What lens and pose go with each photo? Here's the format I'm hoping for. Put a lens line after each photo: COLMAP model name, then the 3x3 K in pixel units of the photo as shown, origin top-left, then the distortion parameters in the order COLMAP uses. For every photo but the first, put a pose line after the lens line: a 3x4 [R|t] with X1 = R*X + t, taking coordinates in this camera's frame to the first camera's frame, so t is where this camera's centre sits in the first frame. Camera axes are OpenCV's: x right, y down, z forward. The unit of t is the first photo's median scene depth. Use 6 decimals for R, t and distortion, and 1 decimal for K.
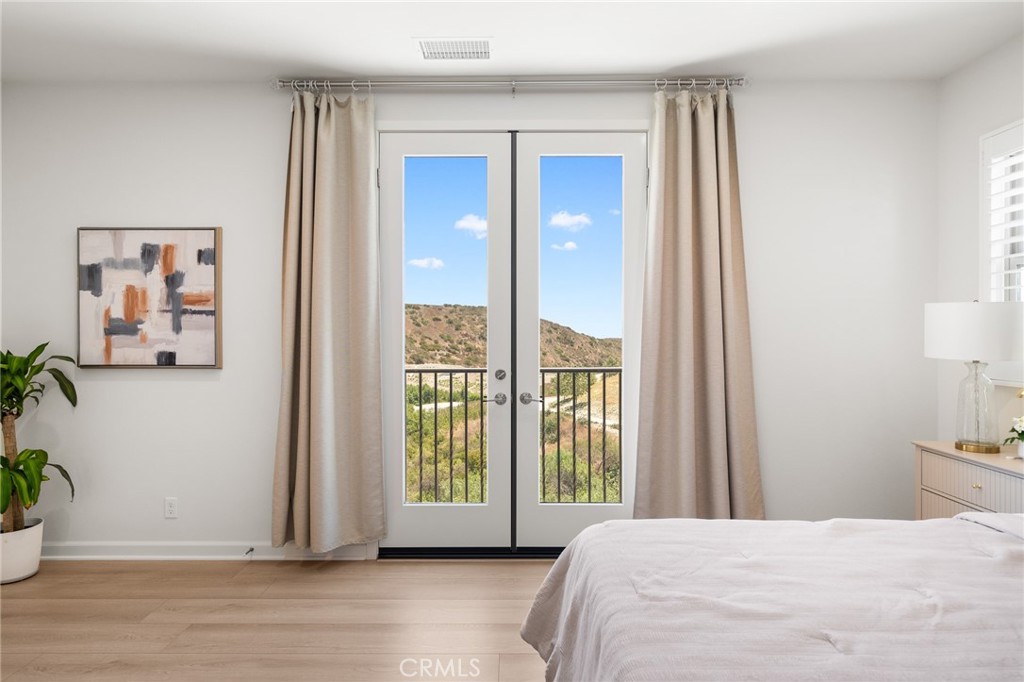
lens RADIAL K [[581.1, 0, 508.2], [0, 581.1, 338.3], [0, 0, 1]] dist [-0.023967, 0.000175]
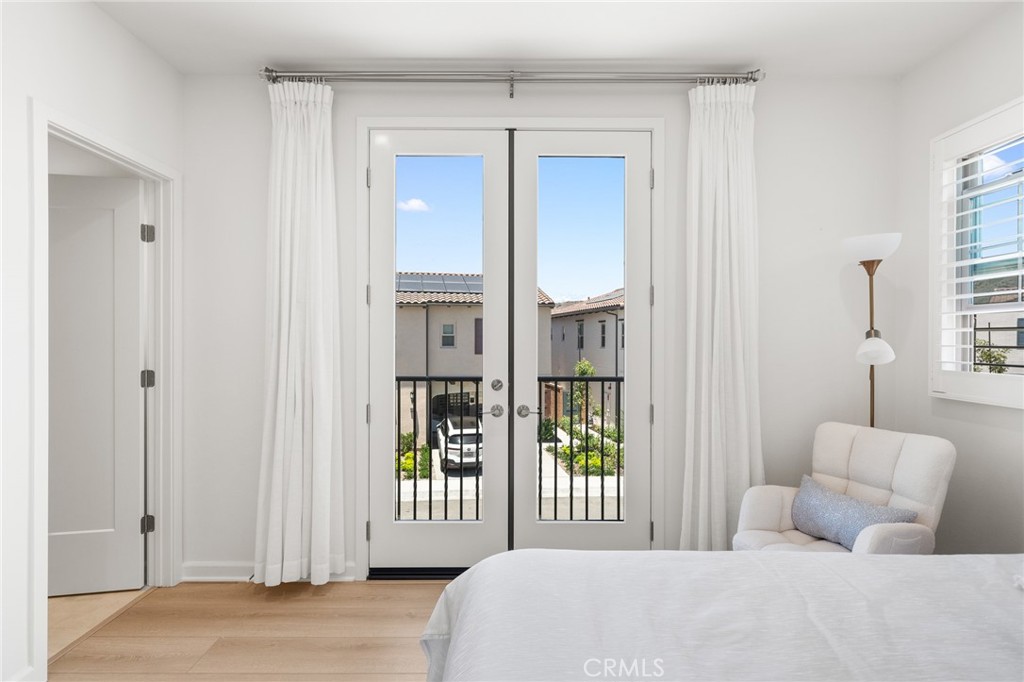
lens RADIAL K [[509.9, 0, 507.2], [0, 509.9, 342.1], [0, 0, 1]] dist [0.017330, 0.000903]
pose [[0.999980, 0.000658, -0.006275, 0.008505], [-0.000641, 0.999996, 0.002634, -0.011120], [0.006277, -0.002629, 0.999977, 0.161565]]
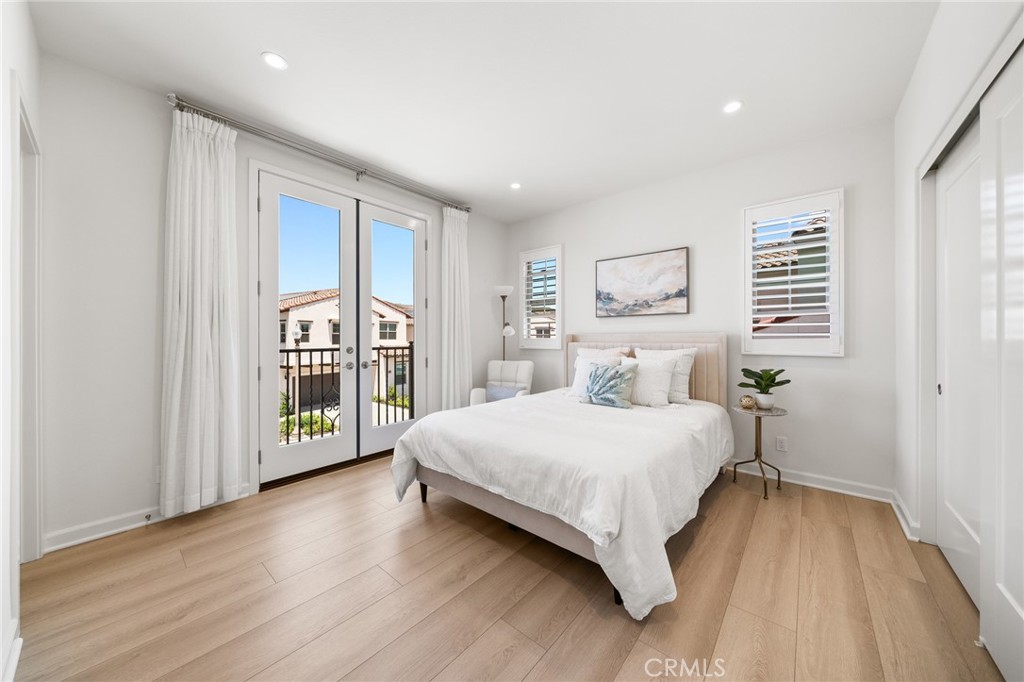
lens RADIAL K [[350.2, 0, 511.7], [0, 350.2, 337.2], [0, 0, 1]] dist [-0.004608, -0.000424]
pose [[0.651957, -0.000393, 0.758256, -0.449790], [0.004314, 0.999986, -0.003191, 0.030984], [-0.758244, 0.005351, 0.651949, 0.041684]]
